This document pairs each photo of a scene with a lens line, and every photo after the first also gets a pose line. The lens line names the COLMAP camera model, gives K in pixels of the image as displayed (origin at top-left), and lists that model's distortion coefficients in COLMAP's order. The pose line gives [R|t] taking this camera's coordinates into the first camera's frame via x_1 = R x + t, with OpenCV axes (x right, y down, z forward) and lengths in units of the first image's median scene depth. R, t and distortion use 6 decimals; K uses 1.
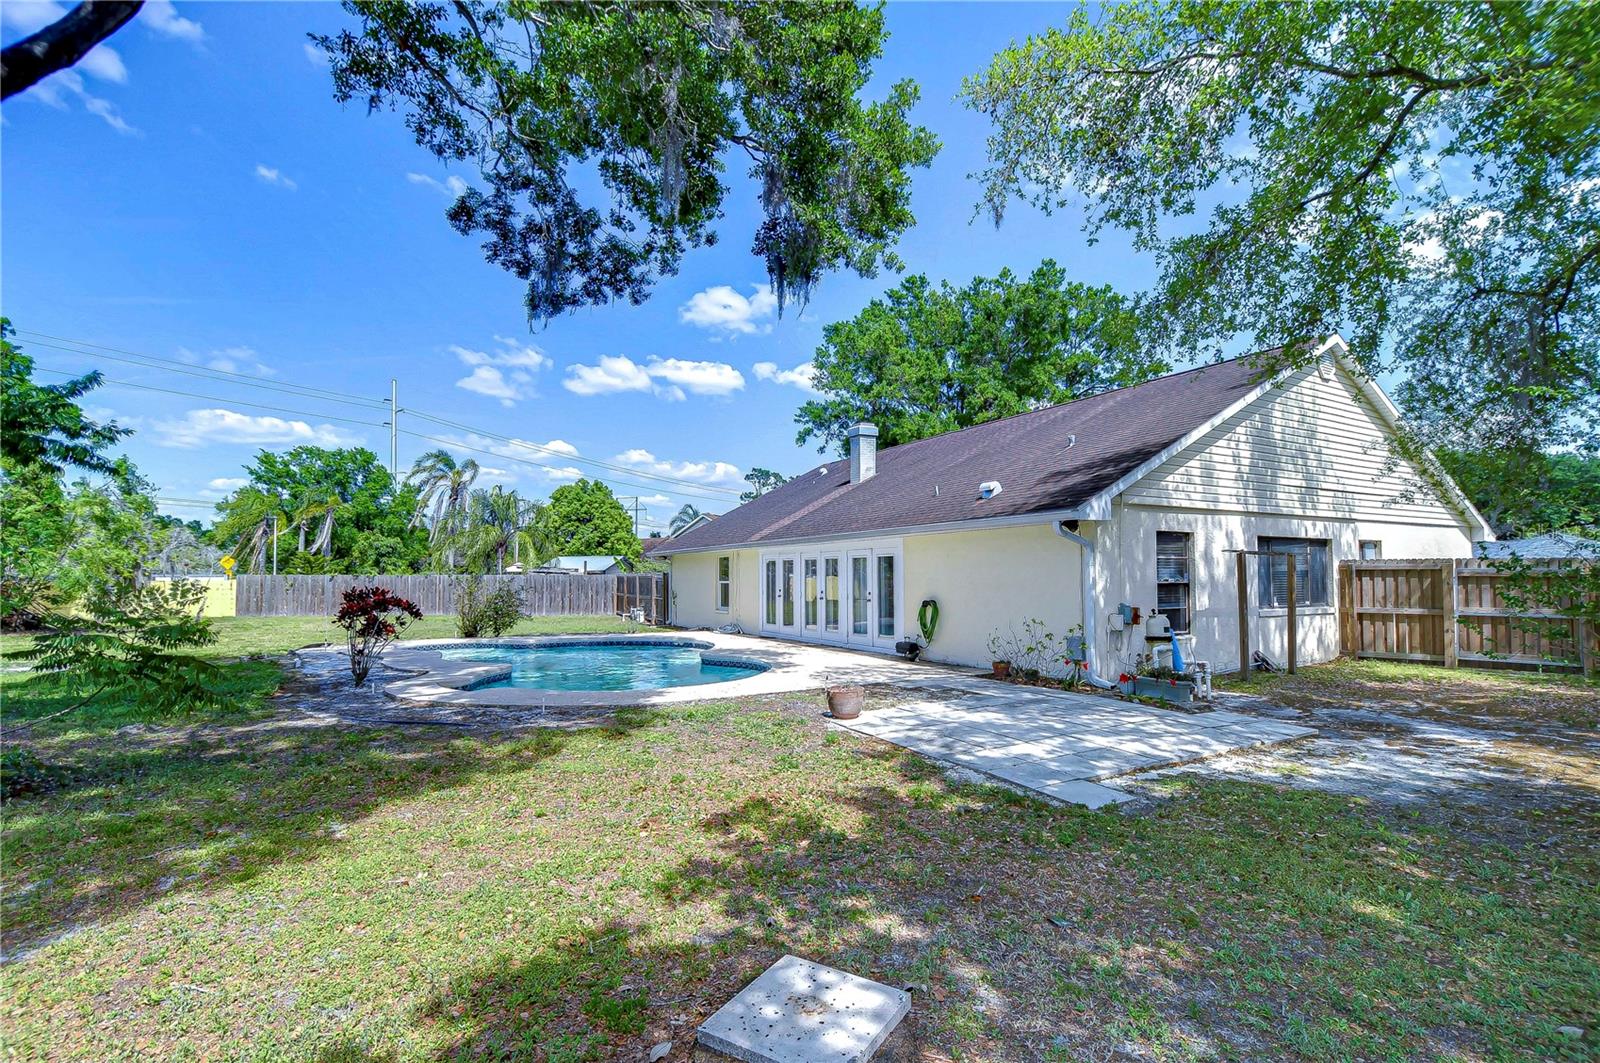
lens RADIAL K [[730.7, 0, 802.5], [0, 730.7, 554.6], [0, 0, 1]] dist [0.006673, -0.000596]
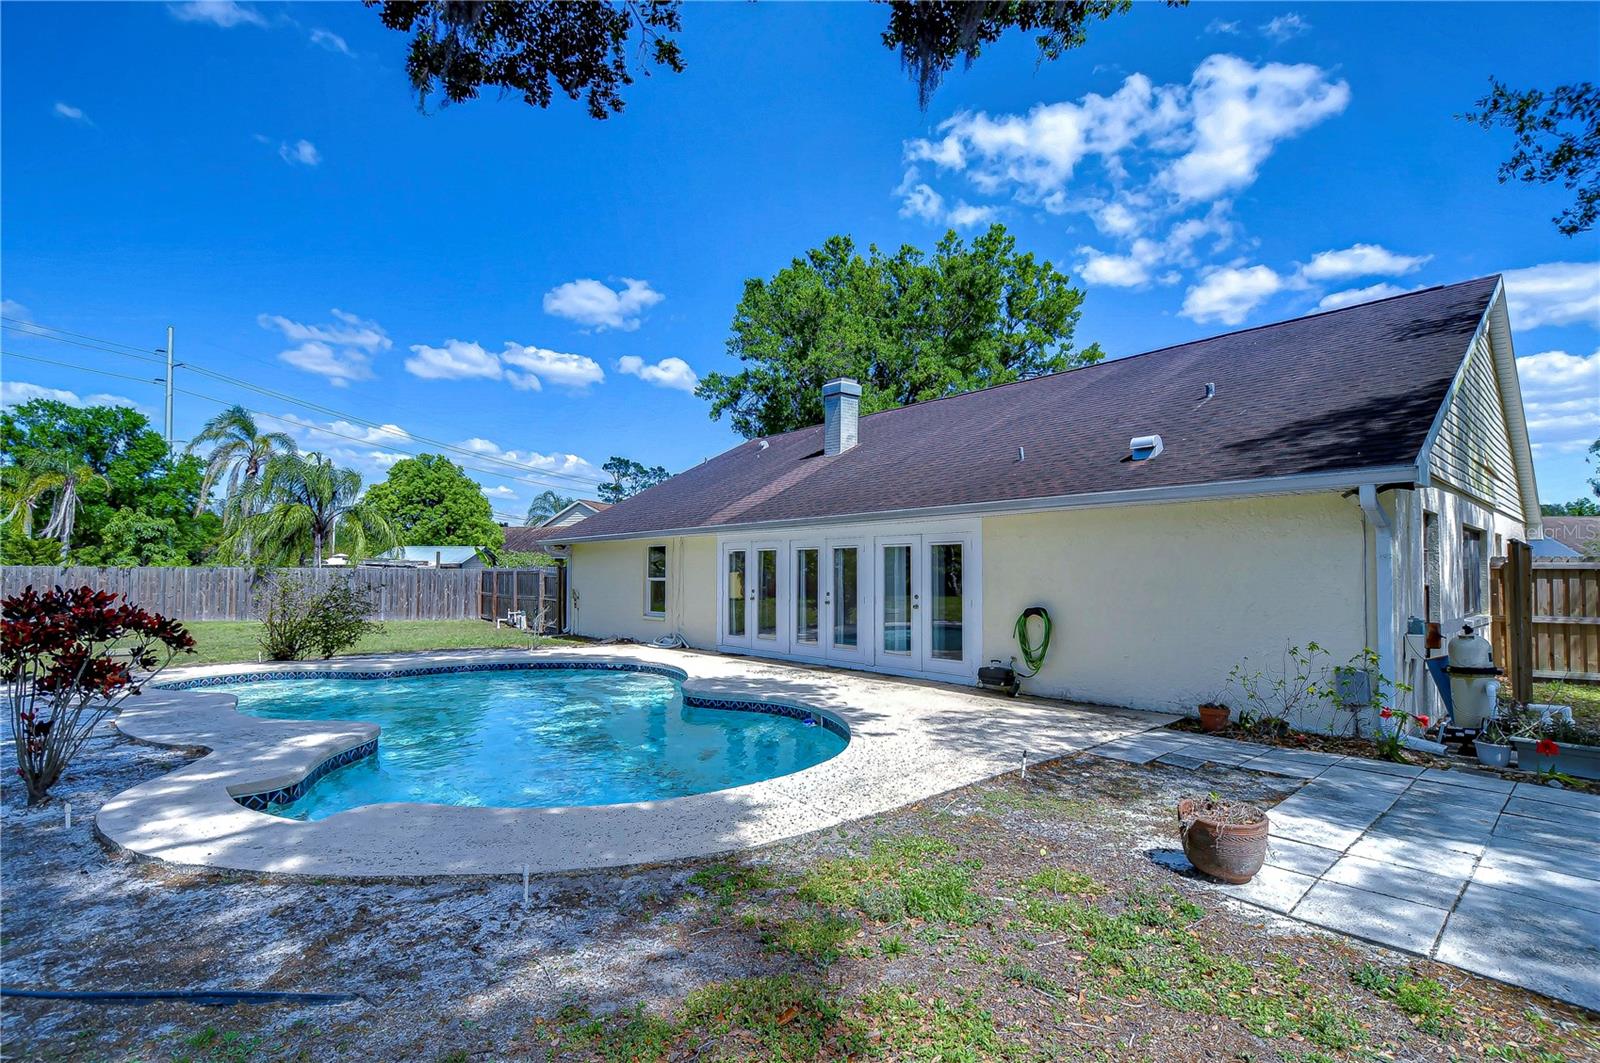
lens RADIAL K [[729.4, 0, 796.4], [0, 729.4, 540.9], [0, 0, 1]] dist [0.000385, -0.000892]
pose [[0.980041, 0.016019, 0.198150, -0.182144], [-0.013002, 0.999779, -0.016517, 0.013623], [-0.198371, 0.013611, 0.980032, 0.359946]]
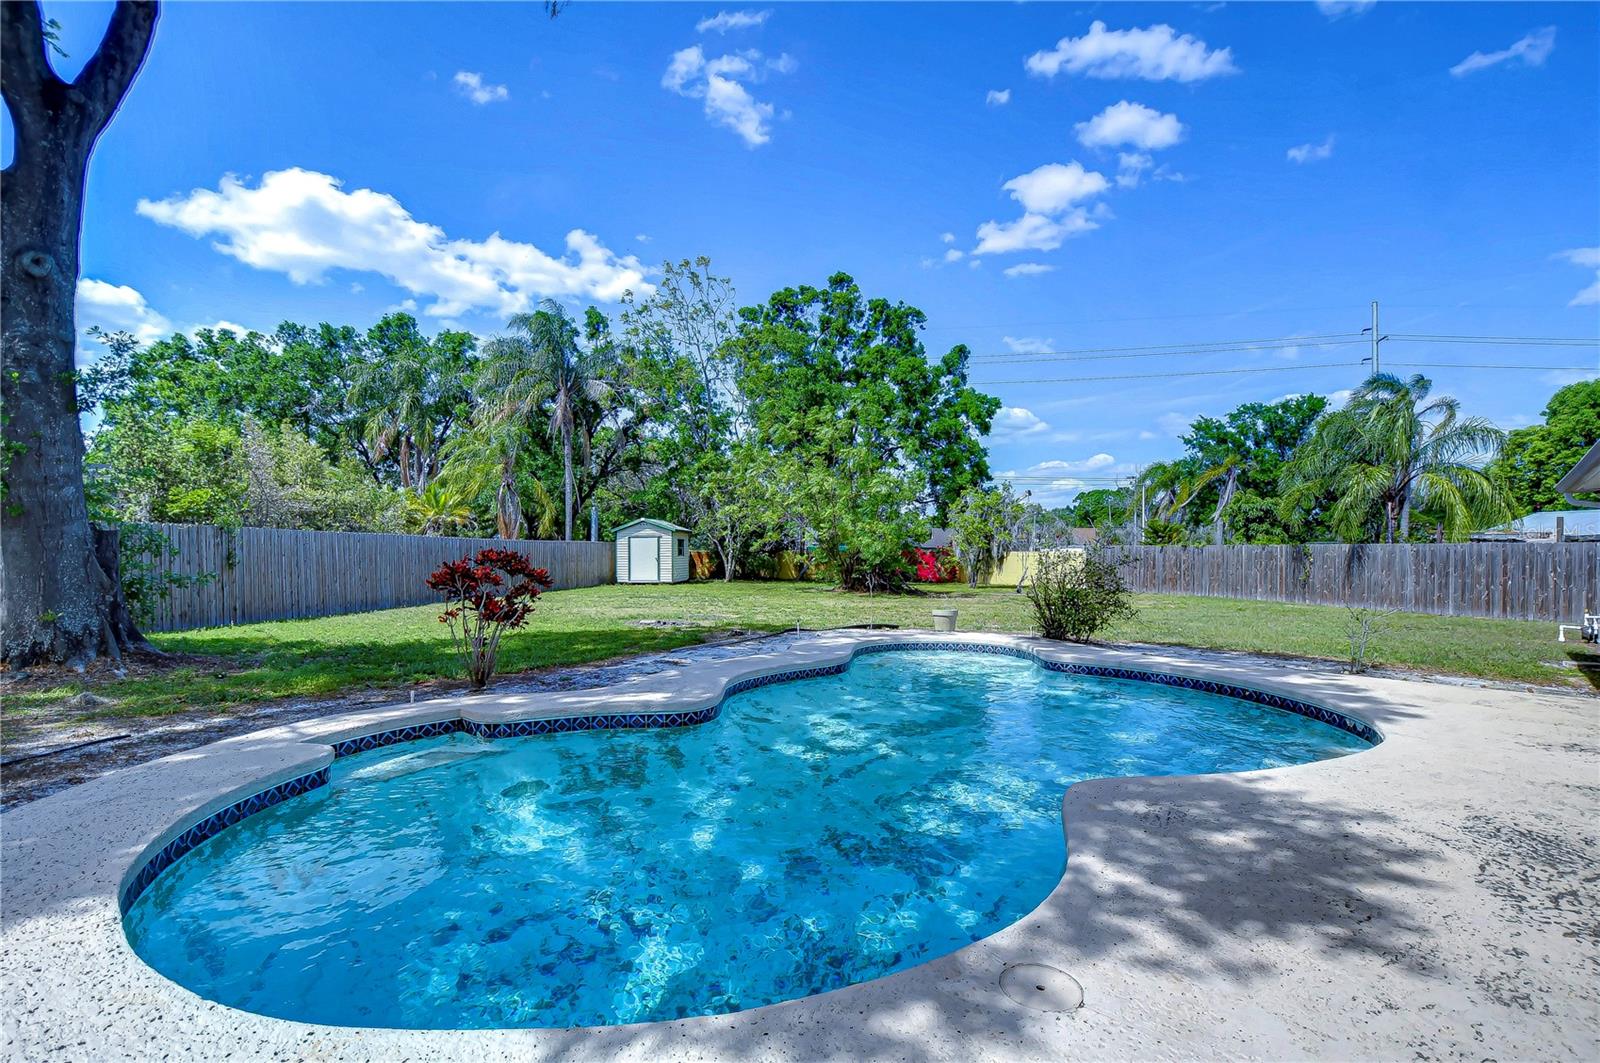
lens RADIAL K [[740.3, 0, 806.0], [0, 740.3, 552.9], [0, 0, 1]] dist [-0.001687, -0.001319]
pose [[0.298708, 0.003834, -0.954337, 0.114559], [0.024837, 0.999622, 0.011790, 0.039357], [0.954021, -0.027225, 0.298500, 0.854210]]
